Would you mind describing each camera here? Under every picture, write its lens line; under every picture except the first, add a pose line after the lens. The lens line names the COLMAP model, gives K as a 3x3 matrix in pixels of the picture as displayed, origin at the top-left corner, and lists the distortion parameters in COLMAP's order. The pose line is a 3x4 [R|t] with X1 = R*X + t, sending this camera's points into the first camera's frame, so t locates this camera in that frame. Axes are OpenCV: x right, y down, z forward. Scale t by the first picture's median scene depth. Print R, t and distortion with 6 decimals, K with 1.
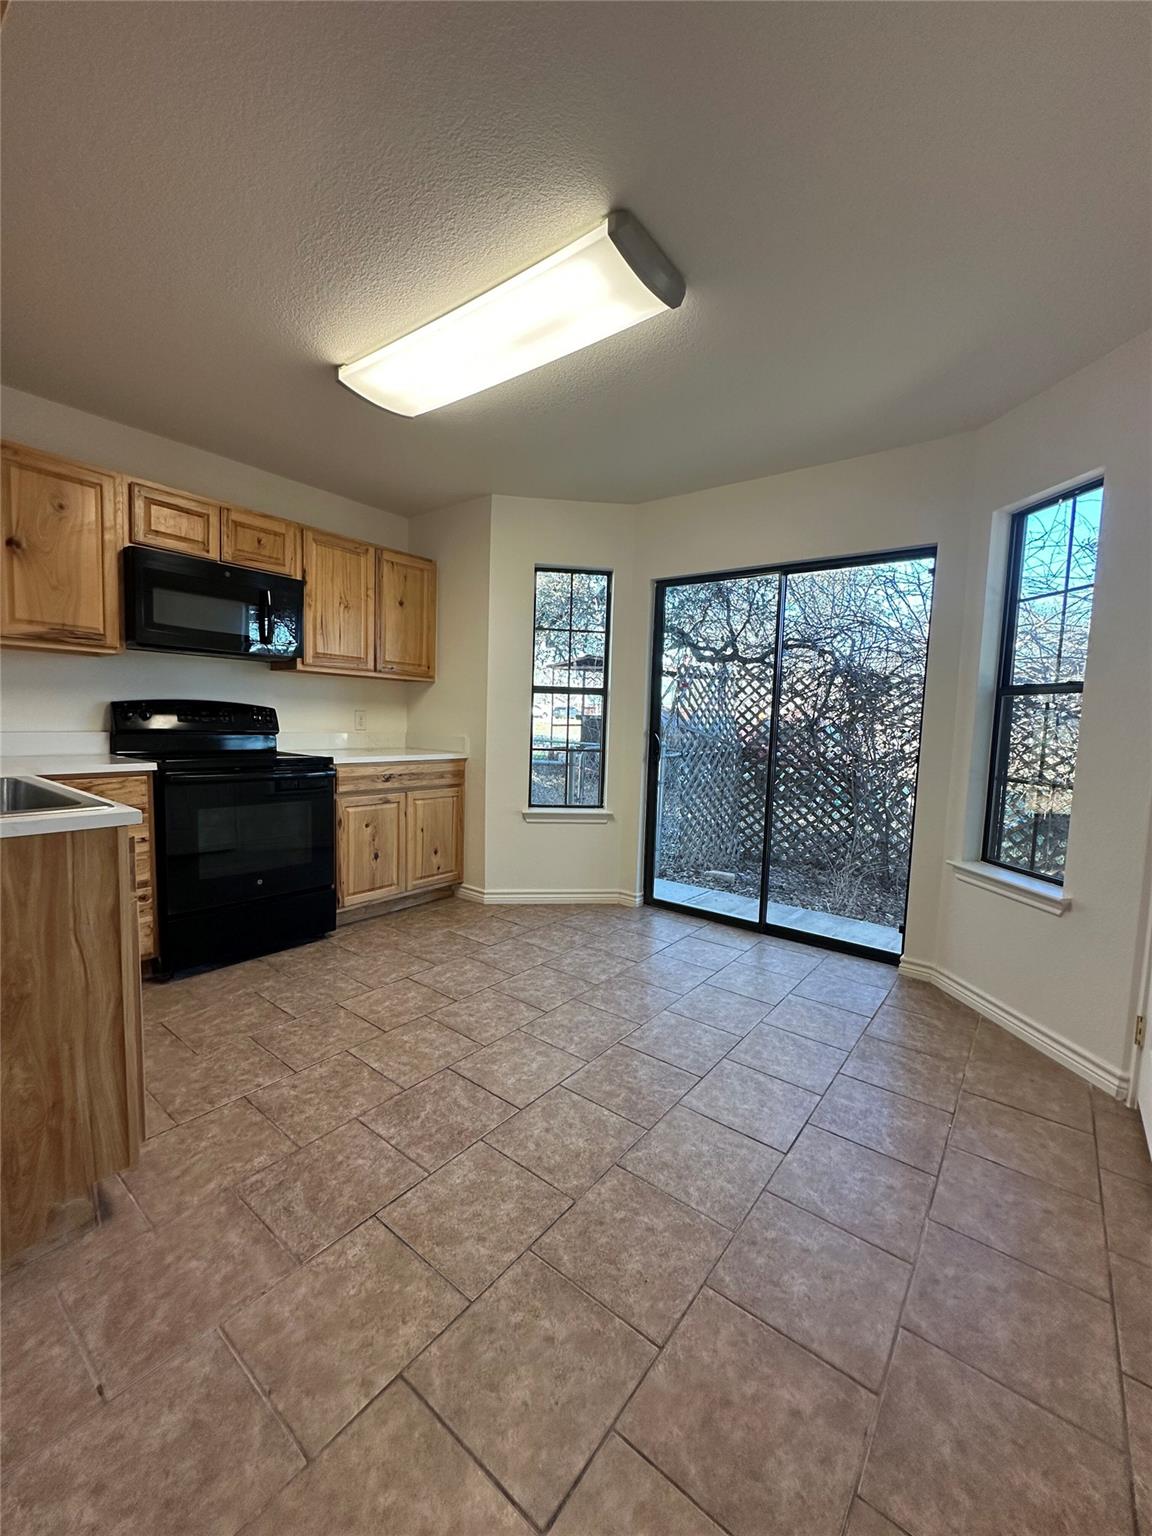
lens RADIAL K [[611.9, 0, 576.0], [0, 611.9, 768.0], [0, 0, 1]] dist [-0.001686, 0.000205]
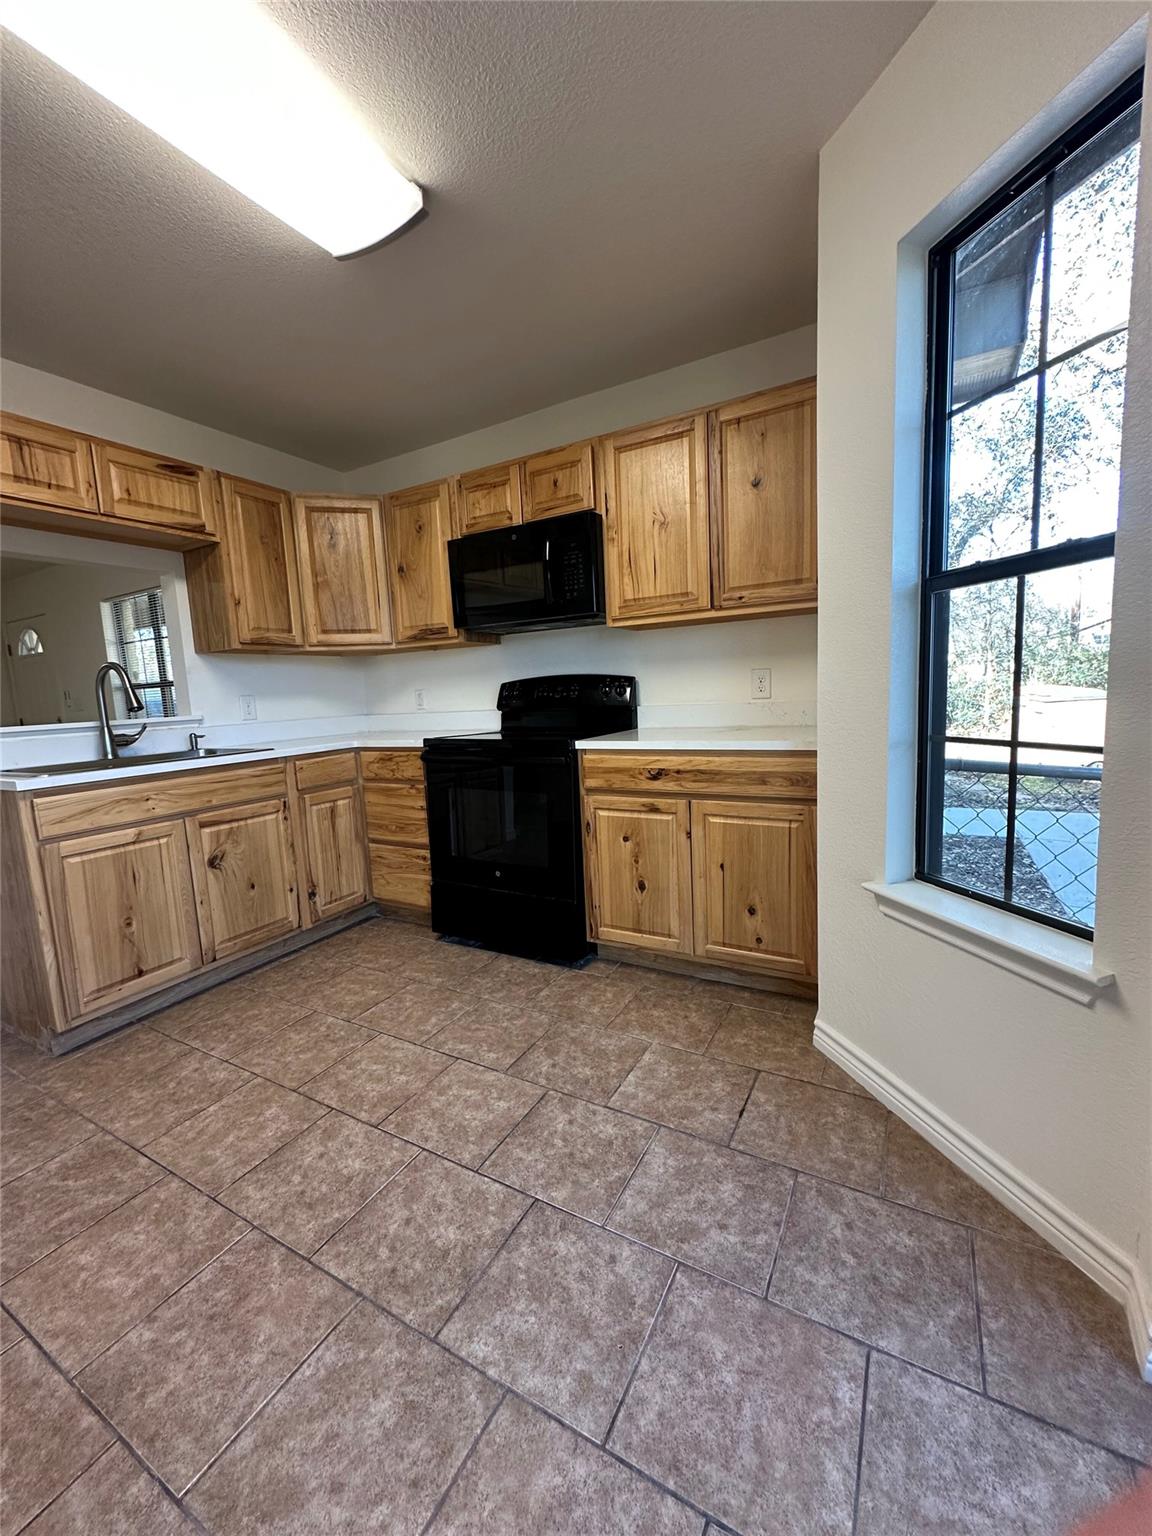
lens RADIAL K [[611.9, 0, 576.0], [0, 611.9, 768.0], [0, 0, 1]] dist [-0.001686, 0.000205]
pose [[0.147545, 0.088901, -0.985052, 0.341395], [-0.026177, 0.995954, 0.085964, -0.046857], [0.988709, 0.013102, 0.149275, 0.854295]]
